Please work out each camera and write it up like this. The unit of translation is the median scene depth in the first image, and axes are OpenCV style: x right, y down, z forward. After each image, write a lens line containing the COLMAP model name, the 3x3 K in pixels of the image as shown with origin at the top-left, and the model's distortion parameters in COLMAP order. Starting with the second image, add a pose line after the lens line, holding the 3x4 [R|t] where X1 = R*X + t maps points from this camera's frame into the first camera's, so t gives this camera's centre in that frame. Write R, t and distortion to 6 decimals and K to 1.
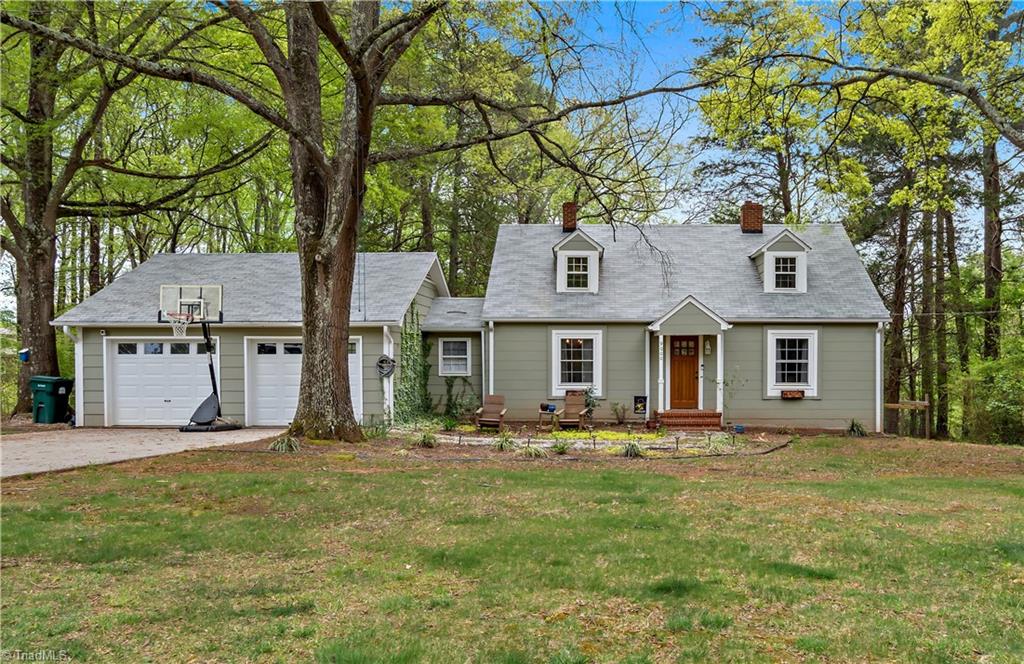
lens RADIAL K [[685.7, 0, 599.9], [0, 685.7, 349.8], [0, 0, 1]] dist [-0.010118, -0.003273]
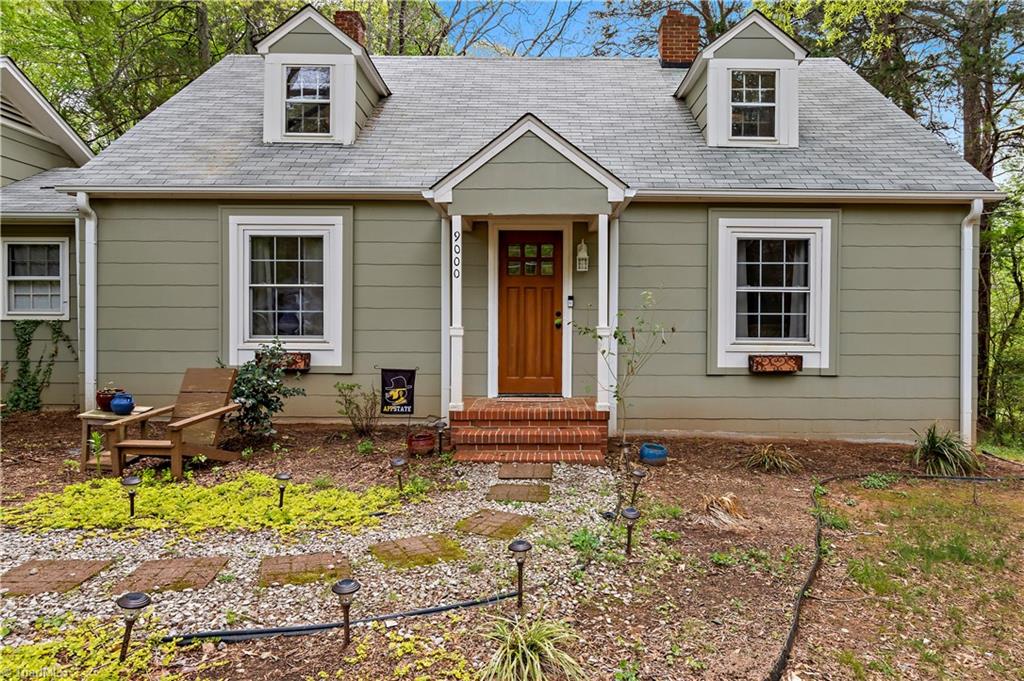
lens RADIAL K [[608.2, 0, 537.2], [0, 608.2, 315.8], [0, 0, 1]] dist [-0.007017, -0.002773]
pose [[0.999967, 0.004483, 0.006750, 0.125358], [-0.004479, 0.999990, -0.000506, 0.034630], [-0.006752, 0.000476, 0.999977, 0.608778]]
